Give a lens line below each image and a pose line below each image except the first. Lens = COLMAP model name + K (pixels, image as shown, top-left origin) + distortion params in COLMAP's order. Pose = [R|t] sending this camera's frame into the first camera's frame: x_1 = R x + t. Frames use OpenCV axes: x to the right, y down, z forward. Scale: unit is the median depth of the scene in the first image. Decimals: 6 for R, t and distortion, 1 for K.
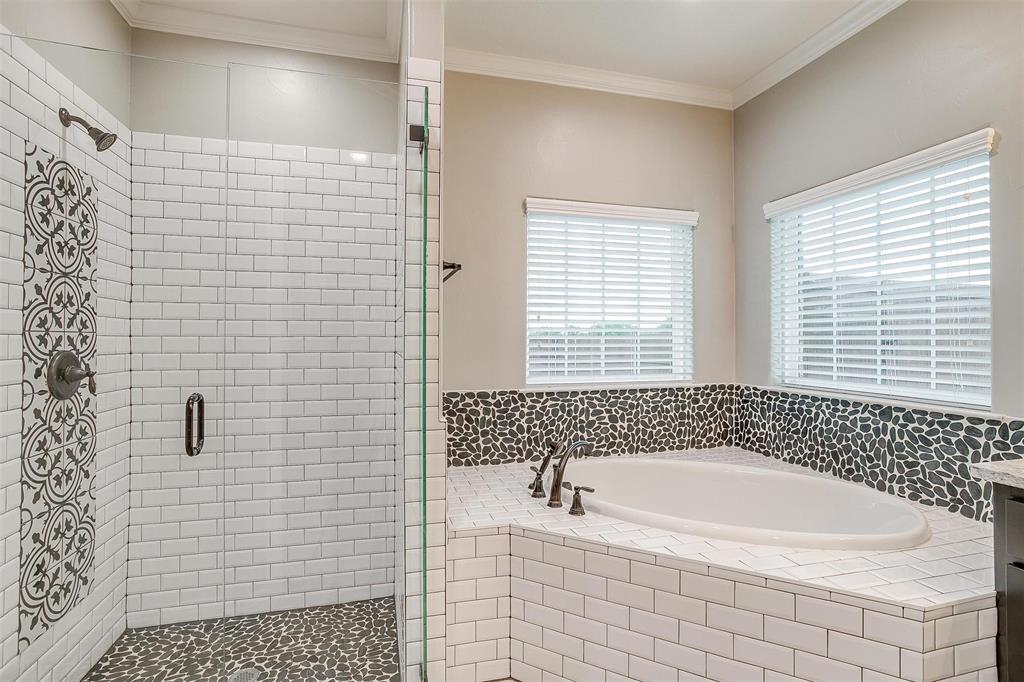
lens RADIAL K [[494.8, 0, 511.9], [0, 494.8, 336.8], [0, 0, 1]] dist [-0.047083, 0.021512]
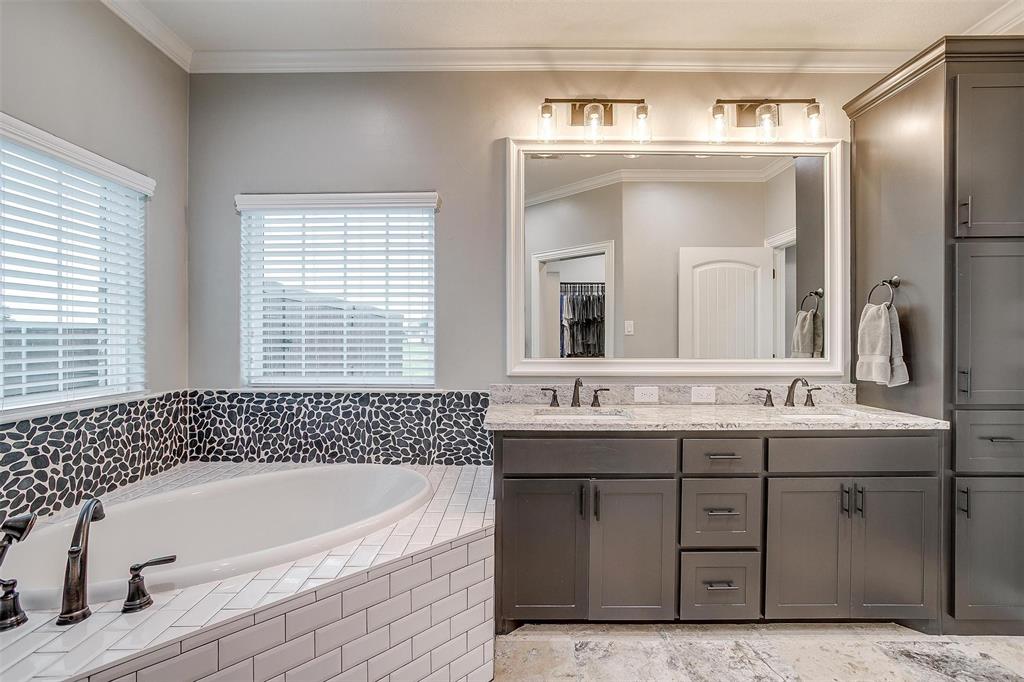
lens RADIAL K [[494.8, 0, 507.6], [0, 494.8, 338.6], [0, 0, 1]] dist [-0.047083, 0.021512]
pose [[0.274786, -0.004381, 0.961495, -0.252676], [-0.004383, 0.999974, 0.005809, -0.002422], [-0.961495, -0.005810, 0.274759, 0.254230]]
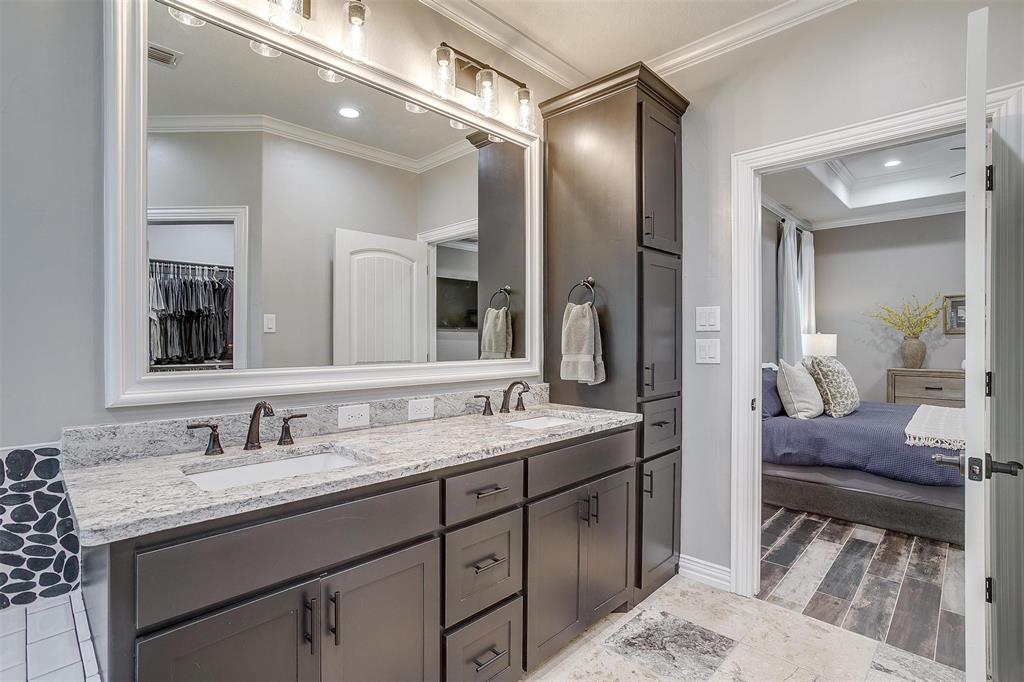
lens RADIAL K [[494.8, 0, 510.9], [0, 494.8, 338.8], [0, 0, 1]] dist [-0.047083, 0.021512]
pose [[-0.502323, -0.006464, 0.864656, 0.051634], [-0.008827, 0.999958, 0.002348, 0.000346], [-0.864635, -0.006453, -0.502359, 0.414692]]
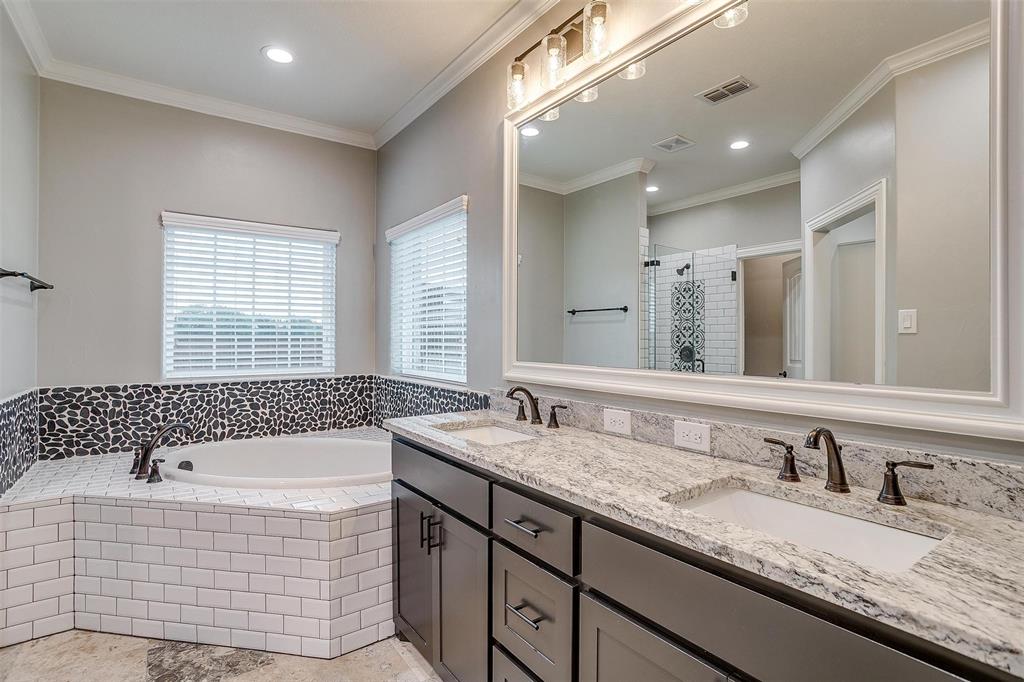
lens RADIAL K [[494.8, 0, 504.1], [0, 494.8, 336.0], [0, 0, 1]] dist [-0.047083, 0.021512]
pose [[0.939156, 0.002024, 0.343485, 0.388566], [-0.002319, 0.999997, 0.000449, -0.001657], [-0.343484, -0.001219, 0.939158, -0.305517]]
